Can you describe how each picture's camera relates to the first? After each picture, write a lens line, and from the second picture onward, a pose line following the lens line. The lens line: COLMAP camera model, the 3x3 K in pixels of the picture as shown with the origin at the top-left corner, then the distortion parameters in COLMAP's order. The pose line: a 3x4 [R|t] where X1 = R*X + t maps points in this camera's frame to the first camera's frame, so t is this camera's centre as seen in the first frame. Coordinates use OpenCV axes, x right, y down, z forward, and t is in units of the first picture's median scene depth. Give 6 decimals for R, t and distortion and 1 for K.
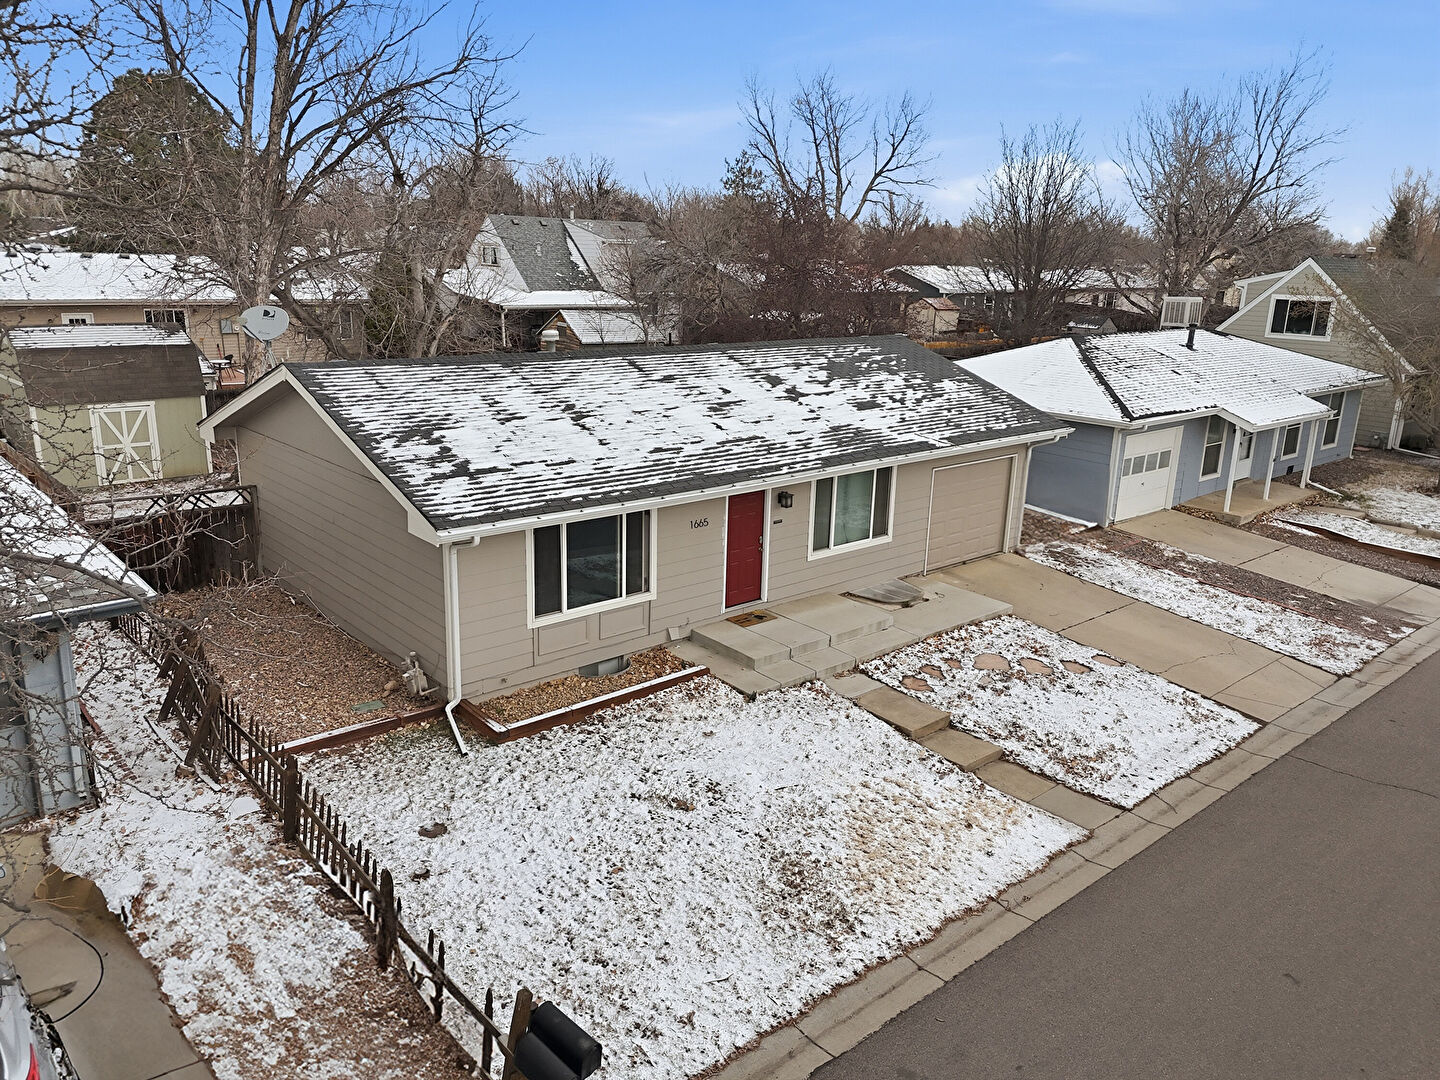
lens RADIAL K [[1049.3, 0, 724.6], [0, 1049.3, 543.7], [0, 0, 1]] dist [0.091261, -0.093239]
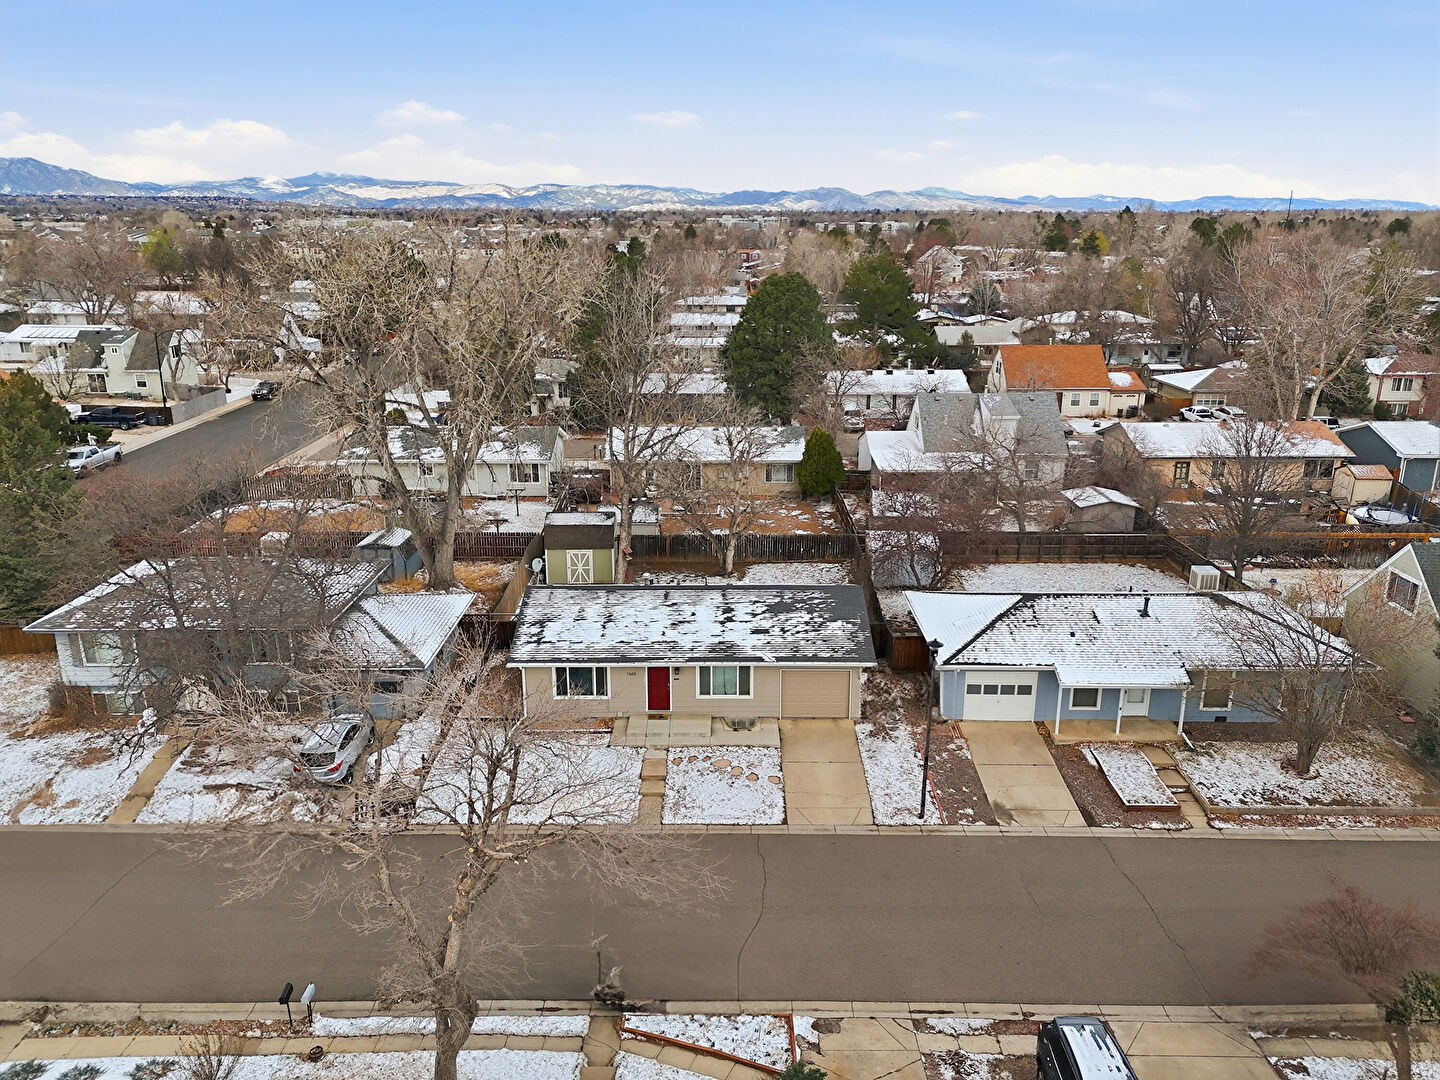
lens RADIAL K [[1052.4, 0, 723.7], [0, 1052.4, 529.4], [0, 0, 1]] dist [0.145399, -0.196738]
pose [[0.750208, 0.154897, -0.642802, 1.655913], [-0.158236, 0.985982, 0.052919, -0.511069], [0.641988, 0.062014, 0.764202, -0.784306]]
